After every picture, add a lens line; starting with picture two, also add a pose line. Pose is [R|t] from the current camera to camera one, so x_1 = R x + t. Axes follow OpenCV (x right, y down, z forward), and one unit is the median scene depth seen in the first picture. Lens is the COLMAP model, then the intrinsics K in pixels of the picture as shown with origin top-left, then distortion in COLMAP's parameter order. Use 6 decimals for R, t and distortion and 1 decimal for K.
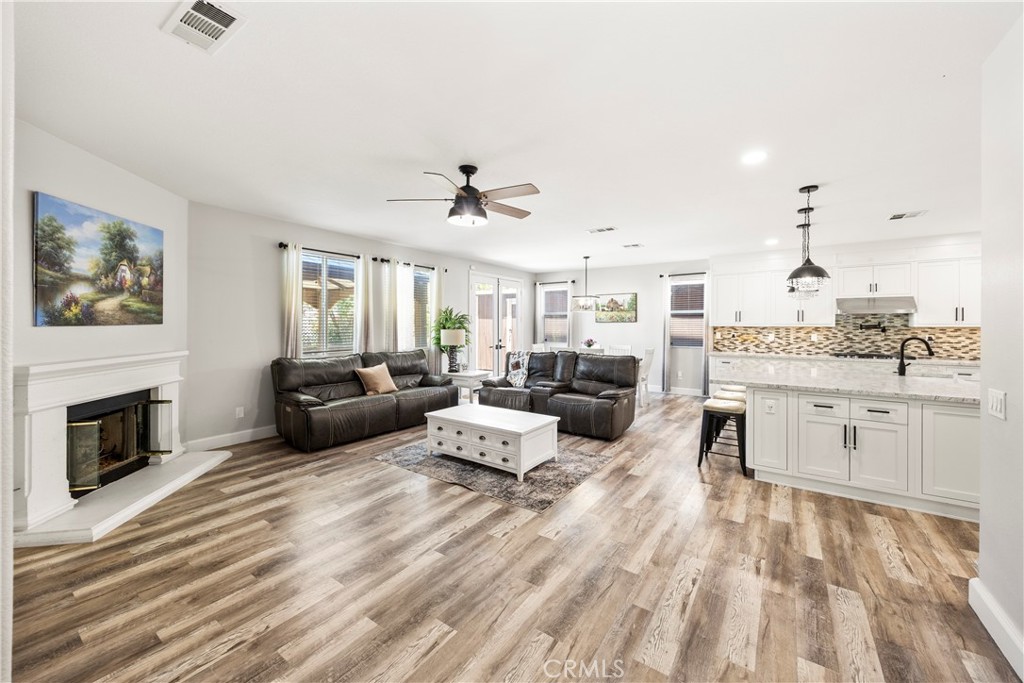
lens RADIAL K [[394.9, 0, 515.3], [0, 394.9, 325.3], [0, 0, 1]] dist [-0.002286, 0.000175]
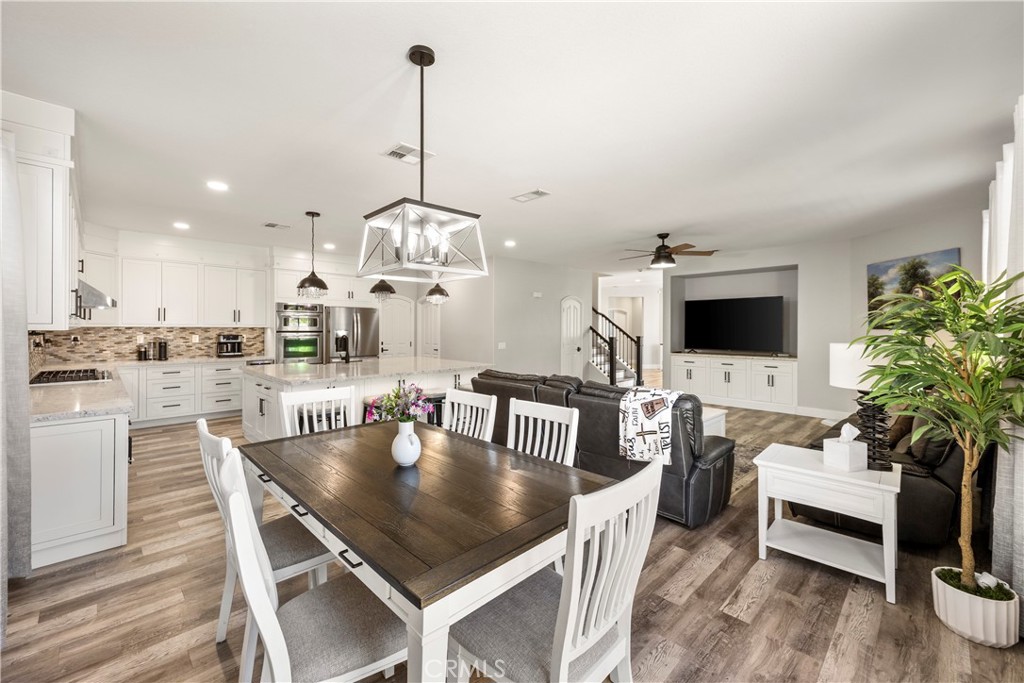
lens RADIAL K [[417.2, 0, 513.0], [0, 417.2, 327.2], [0, 0, 1]] dist [0.009997, -0.000106]
pose [[-0.982476, -0.005310, 0.186312, 0.166513], [-0.004597, 0.999980, 0.004258, -0.007334], [-0.186331, 0.003327, -0.982481, 2.685517]]
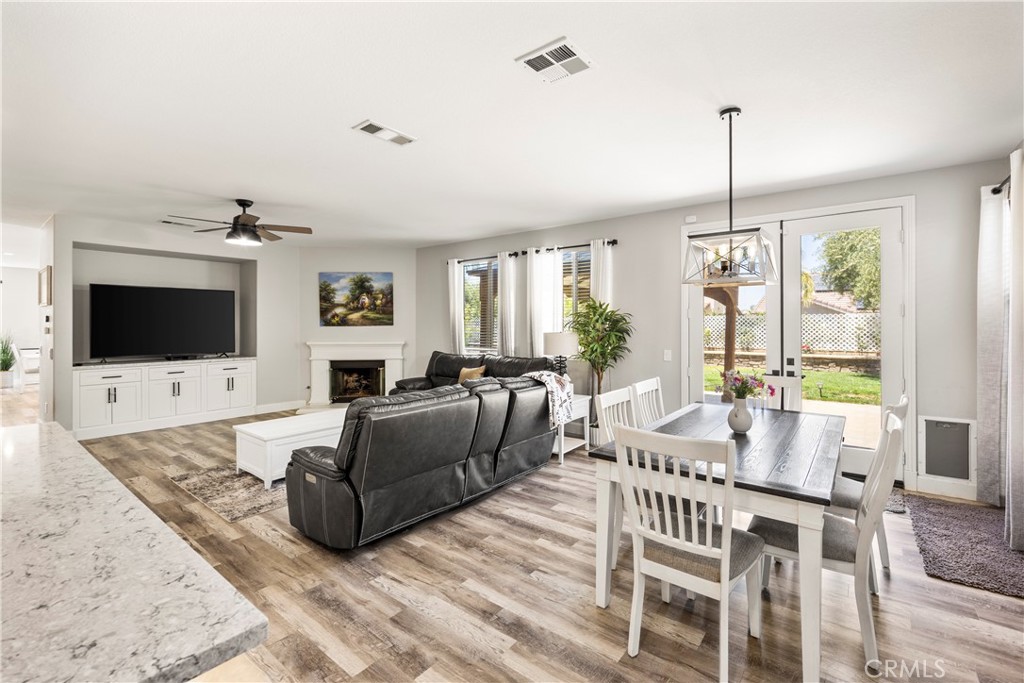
lens RADIAL K [[449.6, 0, 520.3], [0, 449.6, 320.8], [0, 0, 1]] dist [-0.014877, 0.000376]
pose [[-0.052092, -0.013649, -0.998549, 1.182956], [-0.002147, 0.999906, -0.013556, 0.002612], [0.998640, 0.001438, -0.052116, 1.835599]]
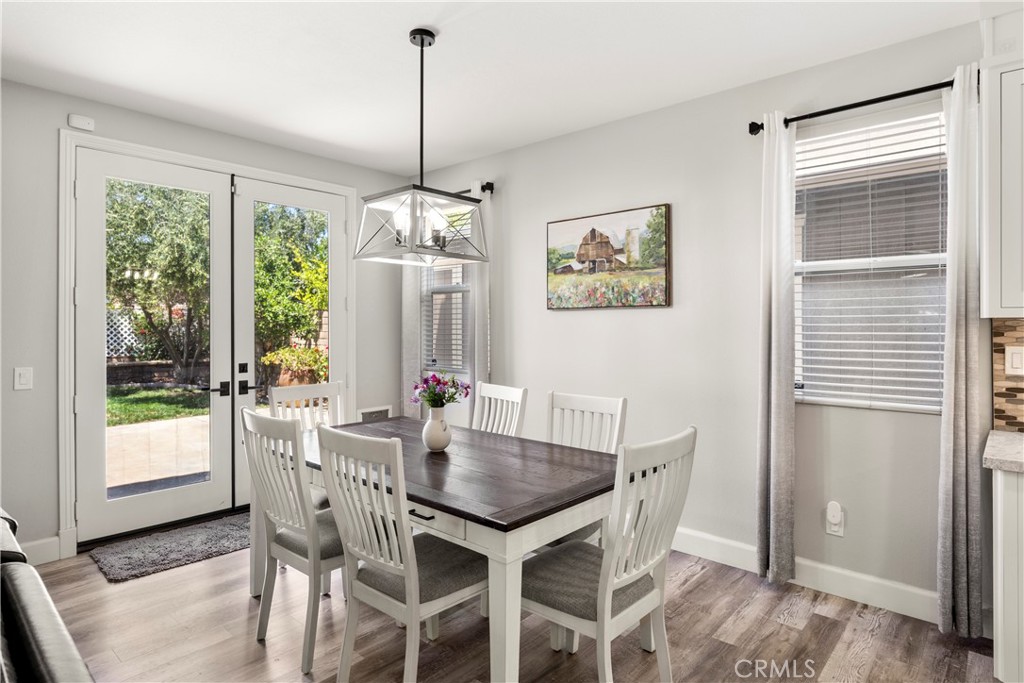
lens RADIAL K [[565.7, 0, 516.9], [0, 565.7, 321.2], [0, 0, 1]] dist [0.002350, -0.000698]
pose [[0.992702, -0.005285, -0.120481, 0.604654], [0.004750, 0.999978, -0.004733, 0.009554], [0.120503, 0.004126, 0.992704, 1.430711]]
